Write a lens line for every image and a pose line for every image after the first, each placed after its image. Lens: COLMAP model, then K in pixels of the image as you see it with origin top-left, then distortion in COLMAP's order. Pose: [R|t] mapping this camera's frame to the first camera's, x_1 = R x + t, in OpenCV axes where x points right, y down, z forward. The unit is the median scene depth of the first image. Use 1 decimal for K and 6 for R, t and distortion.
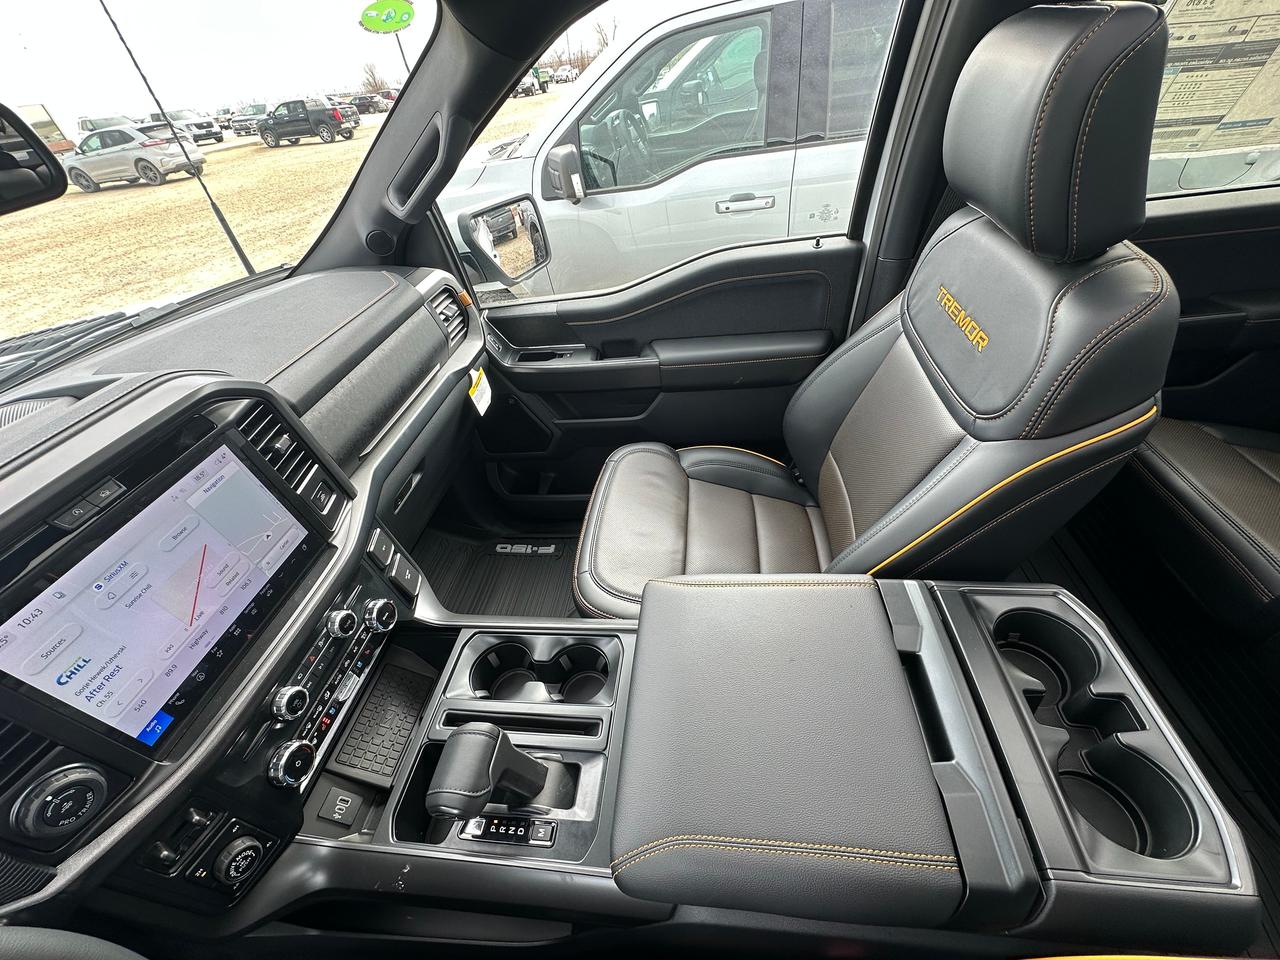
lens RADIAL K [[527.9, 0, 638.5], [0, 527.9, 488.4], [0, 0, 1]] dist [-0.011686, 0.000152]
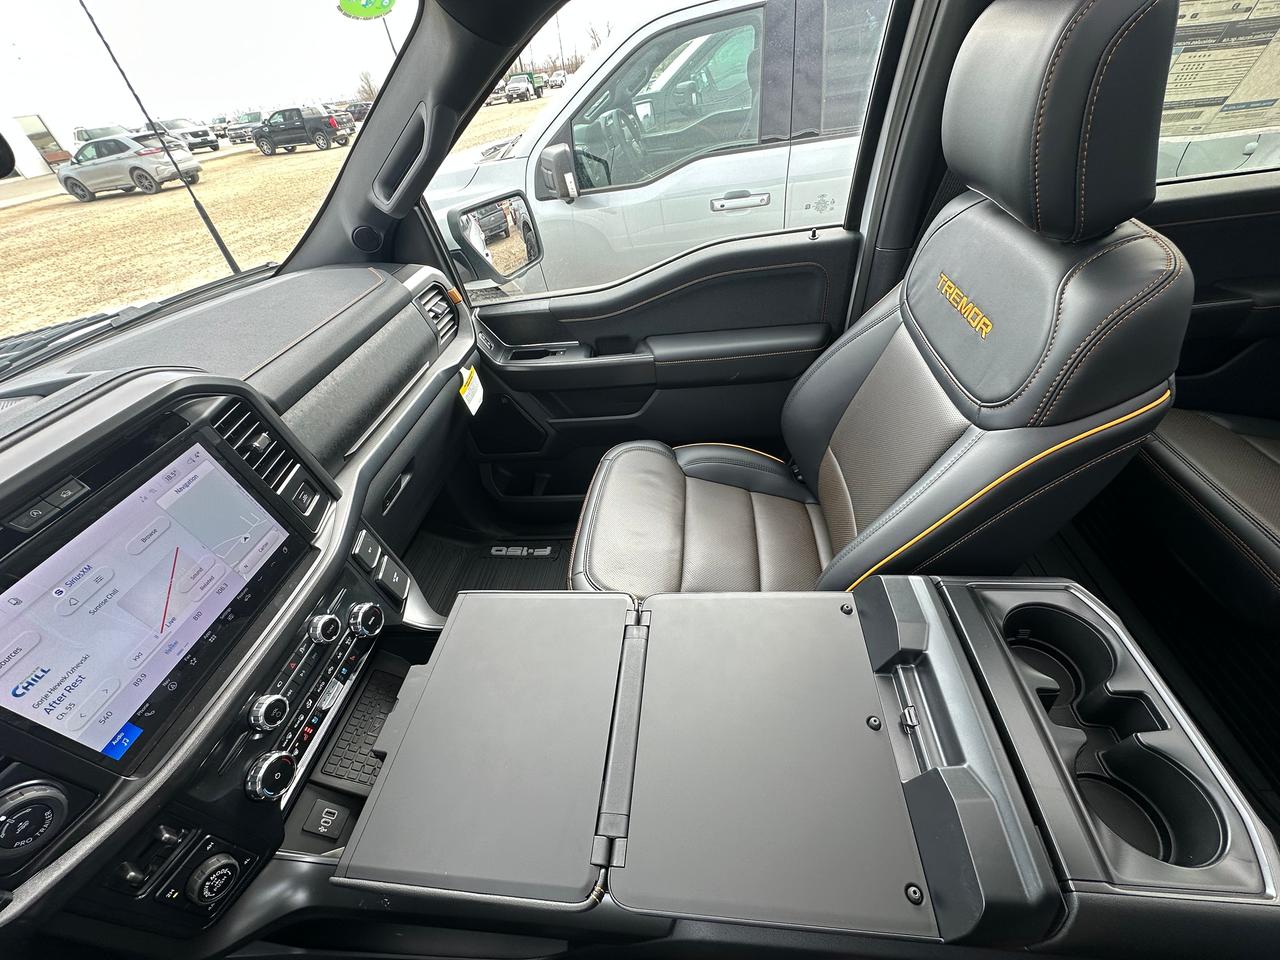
lens RADIAL K [[527.9, 0, 638.8], [0, 527.9, 488.1], [0, 0, 1]] dist [-0.011686, 0.000152]
pose [[0.999920, -0.012559, 0.001327, 0.008987], [0.012566, 0.999904, -0.005776, 0.010004], [-0.001255, 0.005792, 0.999982, 0.028839]]
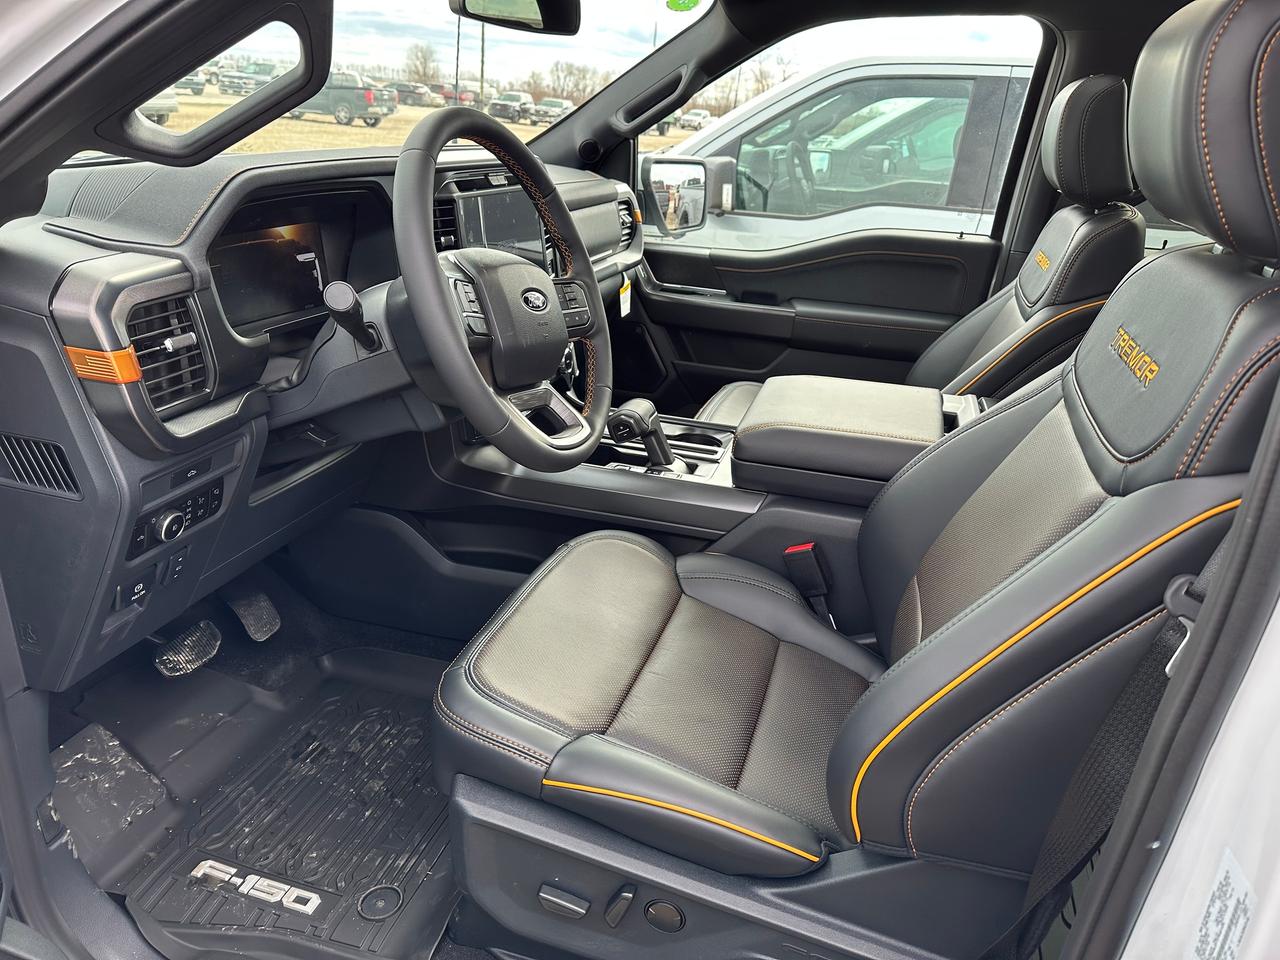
lens RADIAL K [[939.9, 0, 641.8], [0, 939.9, 480.9], [0, 0, 1]] dist [0.024283, -0.033606]
pose [[0.967305, 0.241018, -0.078945, -0.040364], [-0.253614, 0.920873, -0.296095, 0.960919], [0.001334, 0.306436, 0.951890, -0.930524]]
